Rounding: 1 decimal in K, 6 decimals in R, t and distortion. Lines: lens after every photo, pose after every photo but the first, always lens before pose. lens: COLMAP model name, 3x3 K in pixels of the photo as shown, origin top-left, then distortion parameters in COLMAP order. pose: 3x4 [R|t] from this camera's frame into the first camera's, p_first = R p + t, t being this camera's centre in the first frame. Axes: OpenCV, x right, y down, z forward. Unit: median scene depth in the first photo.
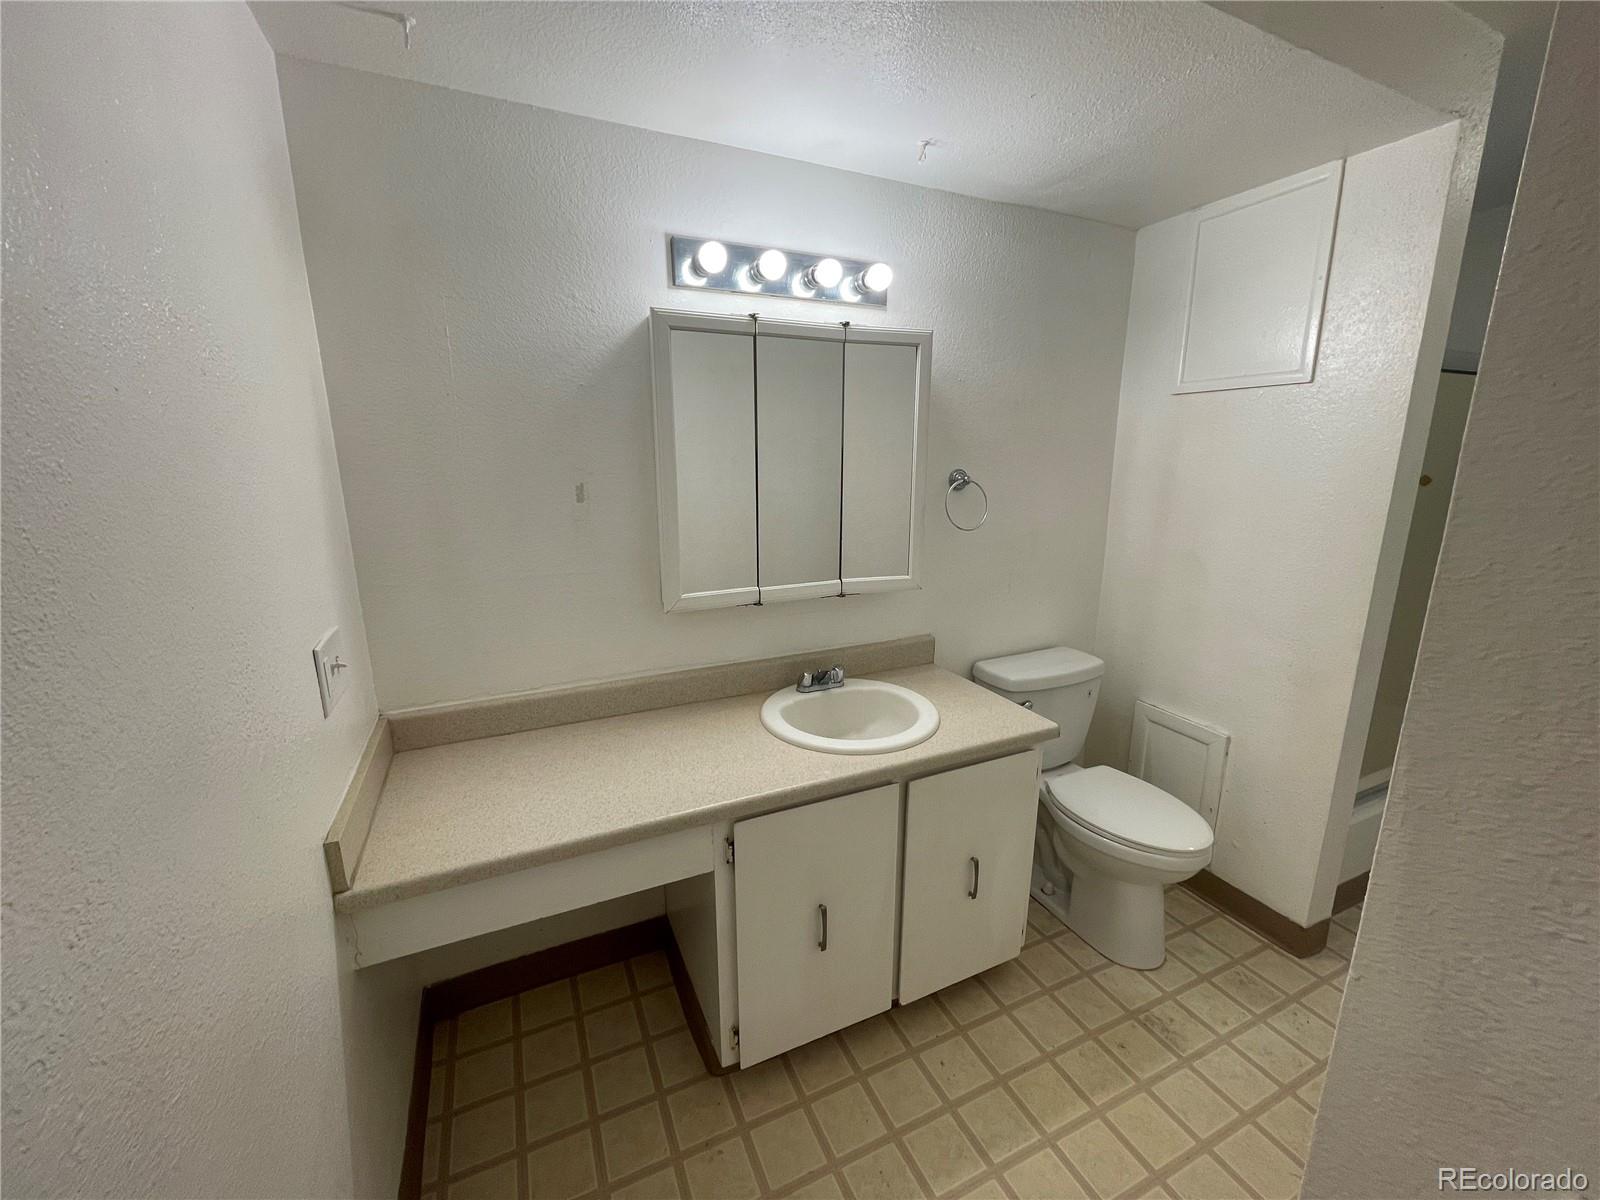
lens RADIAL K [[646.3, 0, 799.6], [0, 646.3, 599.5], [0, 0, 1]] dist [-0.004140, 0.001220]
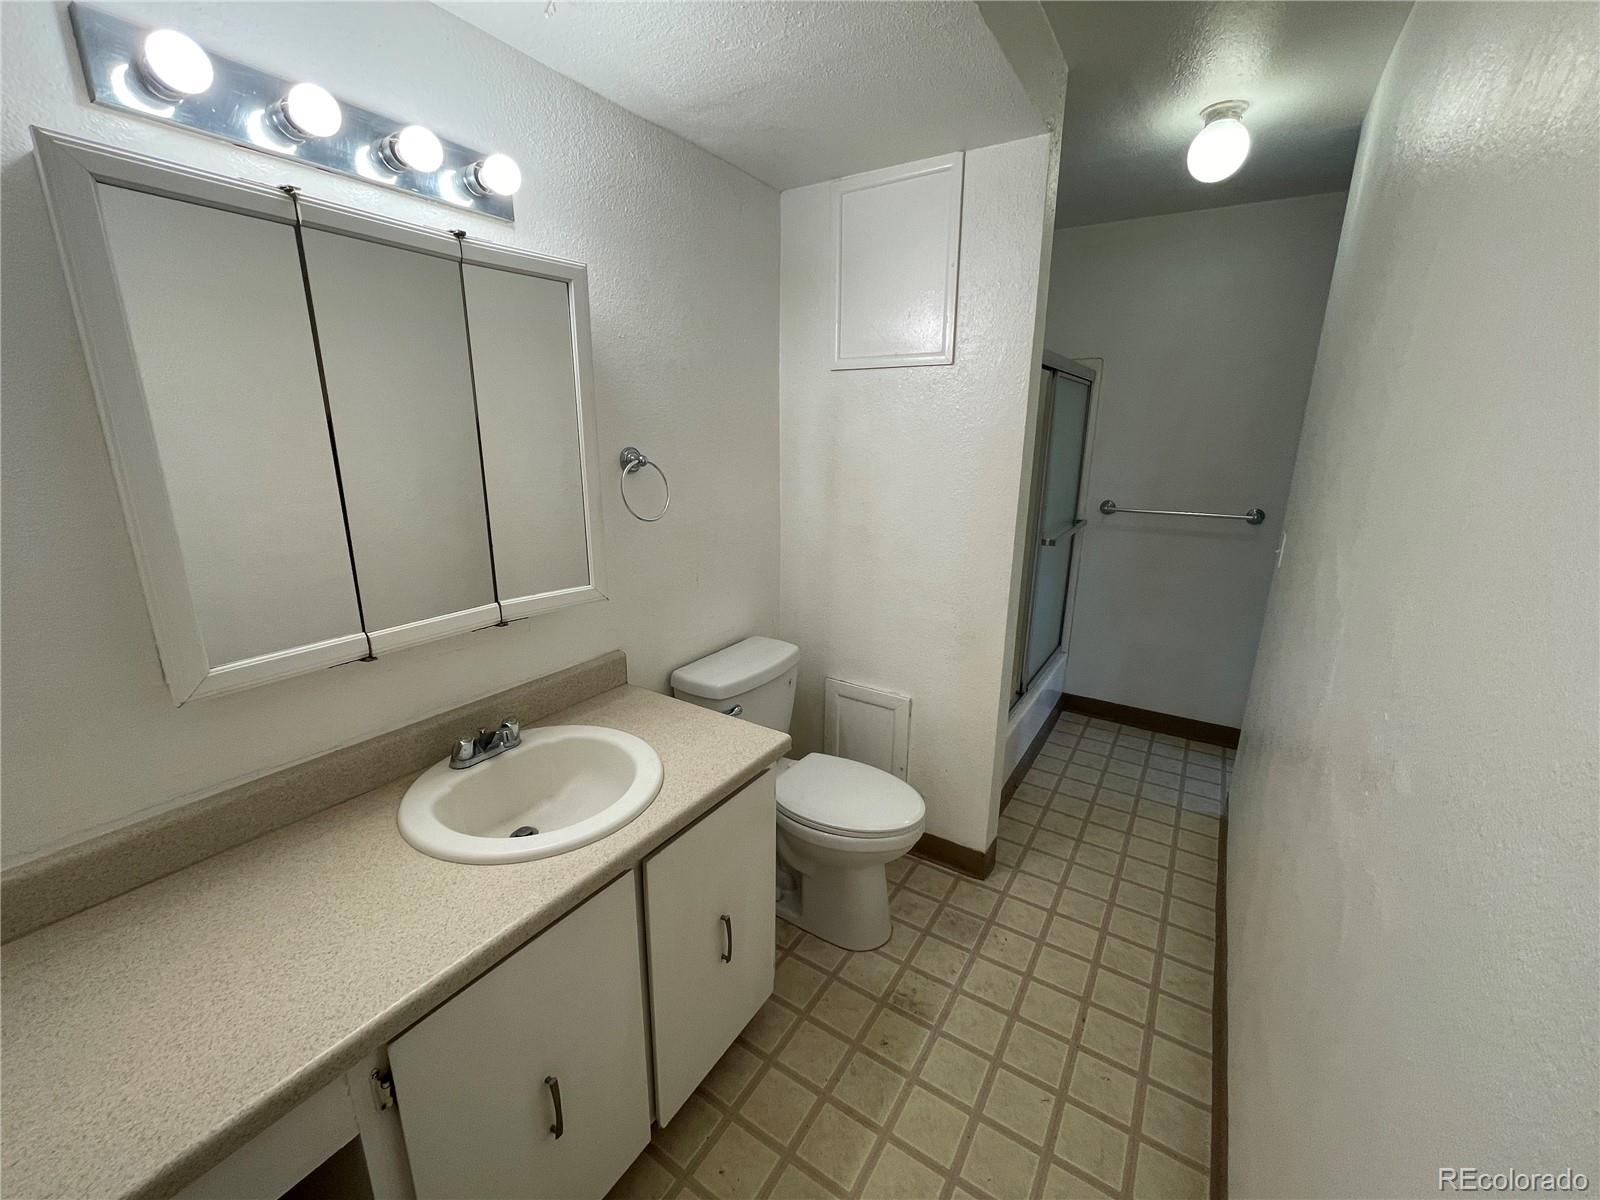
lens RADIAL K [[646.3, 0, 800.8], [0, 646.3, 601.3], [0, 0, 1]] dist [-0.004140, 0.001220]
pose [[0.843295, -0.127249, 0.522170, -0.028404], [0.108185, 0.991871, 0.066994, -0.045168], [-0.526450, -0.000005, 0.850206, 0.217736]]
